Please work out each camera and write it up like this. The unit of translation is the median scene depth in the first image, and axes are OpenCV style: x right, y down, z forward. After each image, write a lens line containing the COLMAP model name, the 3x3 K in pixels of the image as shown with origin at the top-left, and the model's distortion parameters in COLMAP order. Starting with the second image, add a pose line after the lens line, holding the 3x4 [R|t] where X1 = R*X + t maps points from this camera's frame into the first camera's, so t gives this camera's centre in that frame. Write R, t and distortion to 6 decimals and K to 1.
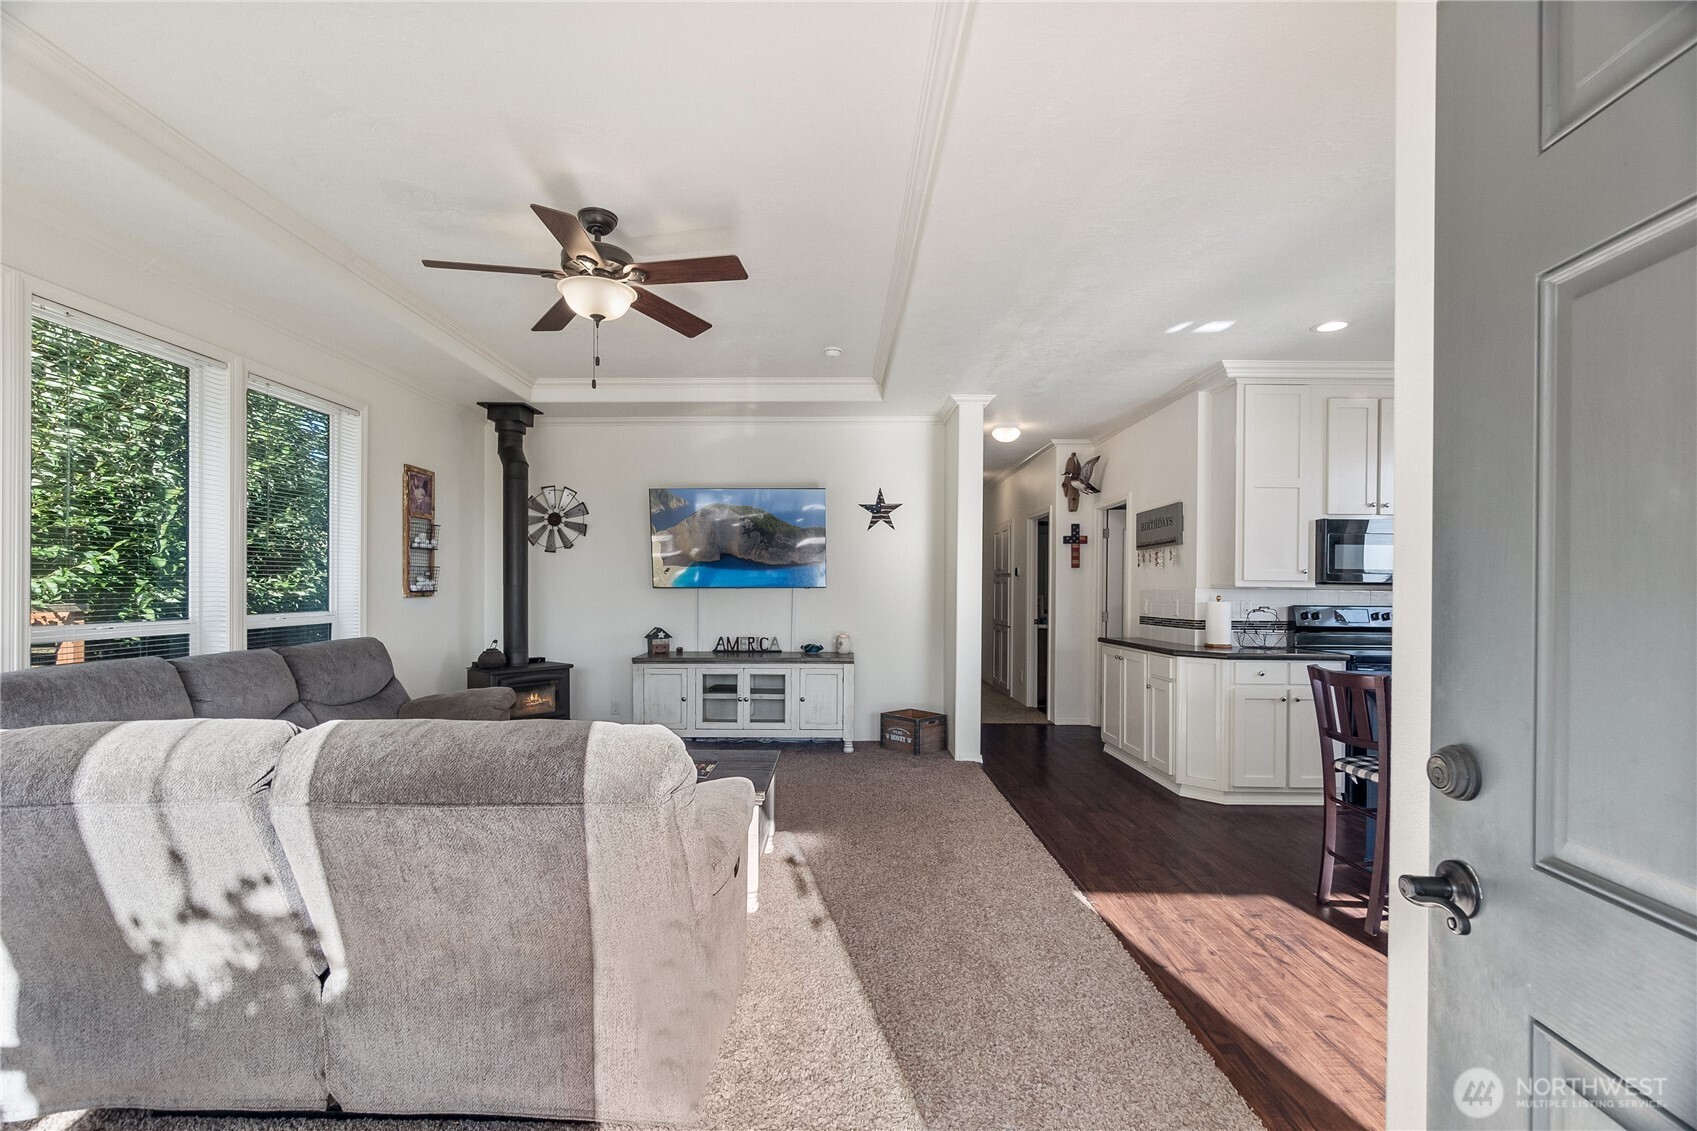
lens RADIAL K [[734.4, 0, 844.9], [0, 734.4, 588.1], [0, 0, 1]] dist [-0.000793, -0.000097]
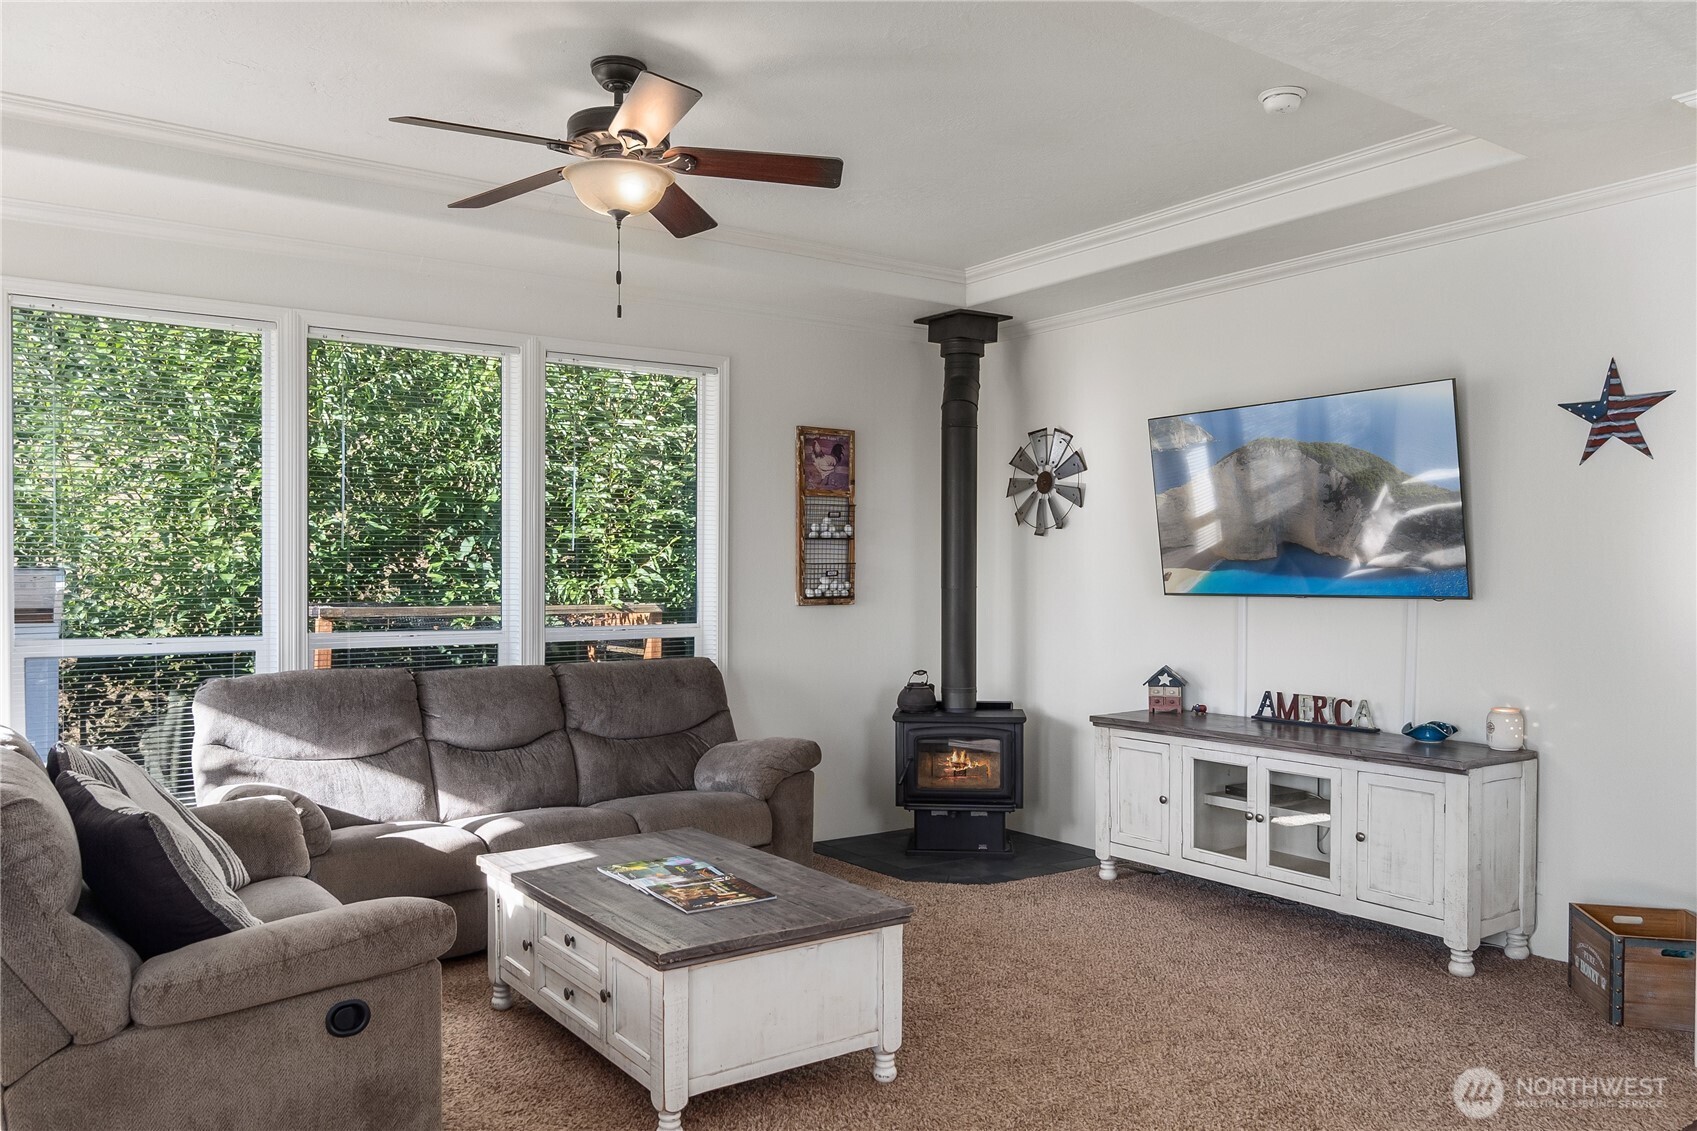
lens RADIAL K [[1257.0, 0, 845.2], [0, 1257.0, 616.4], [0, 0, 1]] dist [-0.000393, 0.001837]
pose [[0.578299, 0.028246, -0.815336, 0.405840], [-0.000835, 0.999420, 0.034031, -0.017400], [0.815825, -0.018999, 0.577987, 0.262755]]
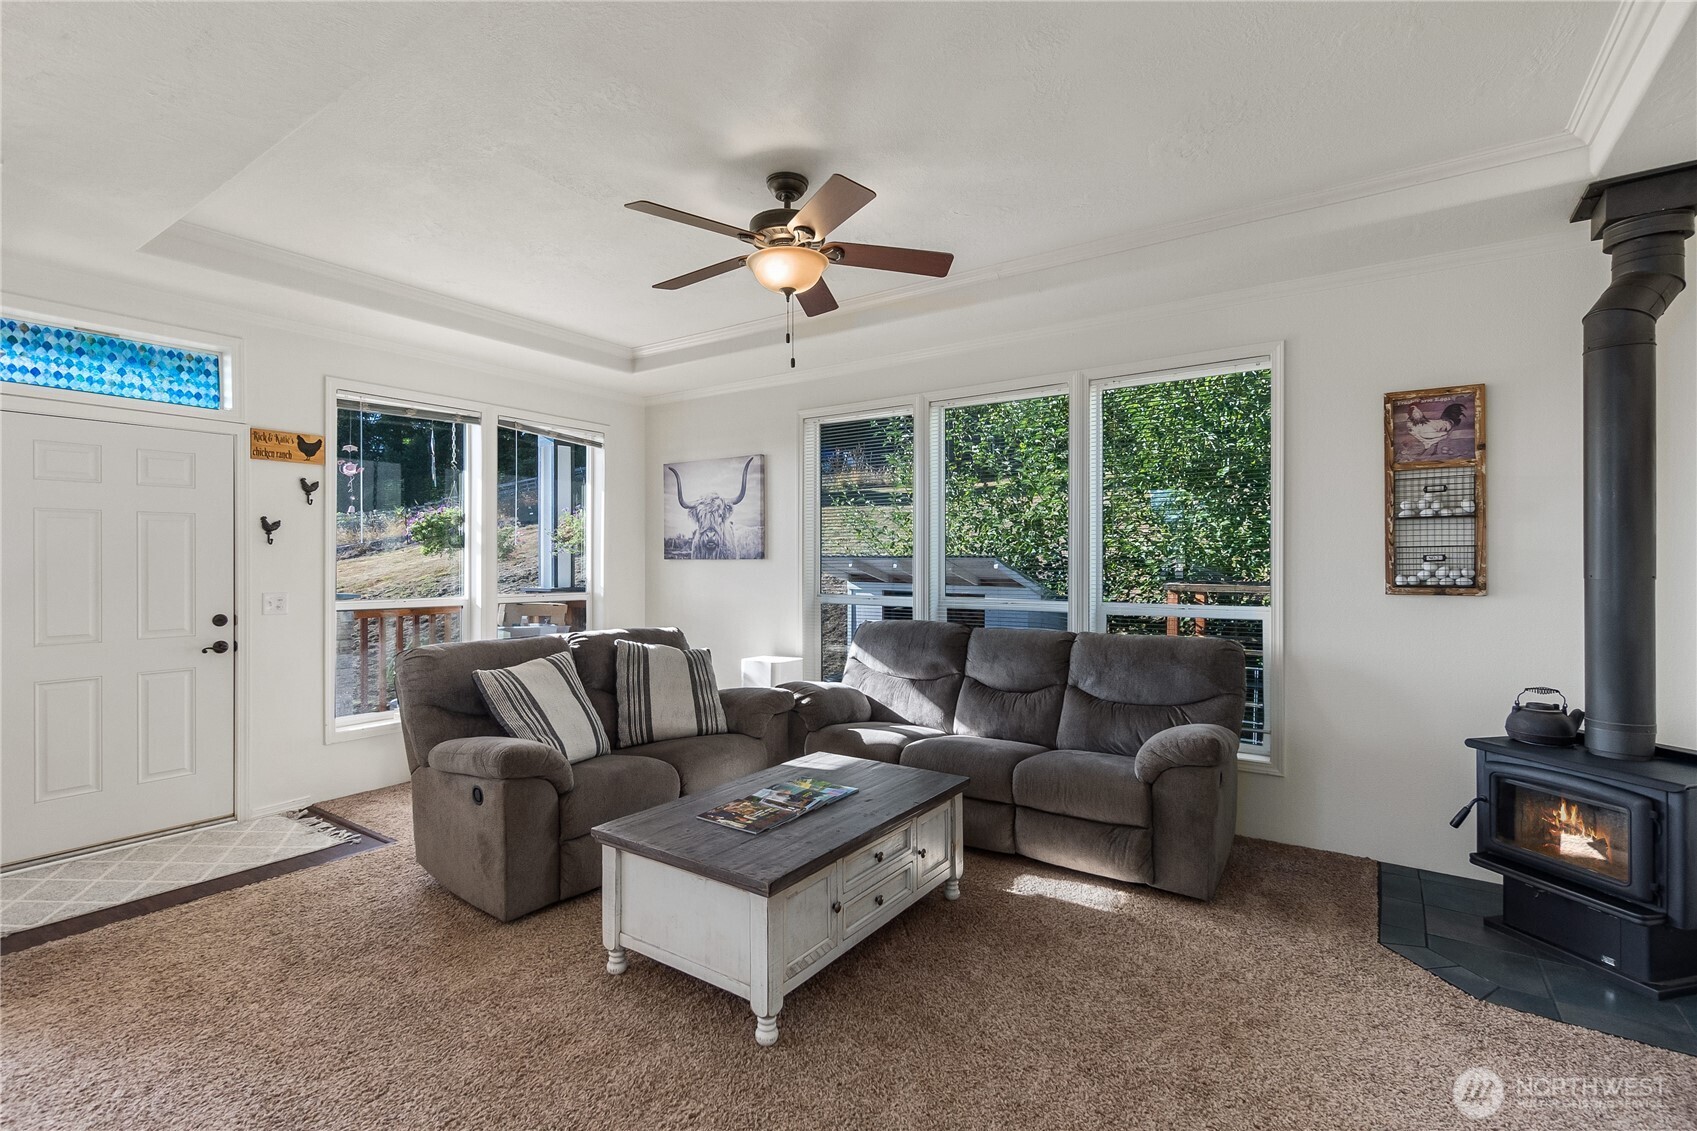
lens RADIAL K [[781.0, 0, 848.5], [0, 781.0, 565.5], [0, 0, 1]] dist [0.000407, 0.000025]
pose [[-0.555575, -0.005606, -0.831448, 0.223665], [-0.008326, 0.999965, -0.001179, -0.007467], [0.831425, 0.006267, -0.555602, 0.858784]]
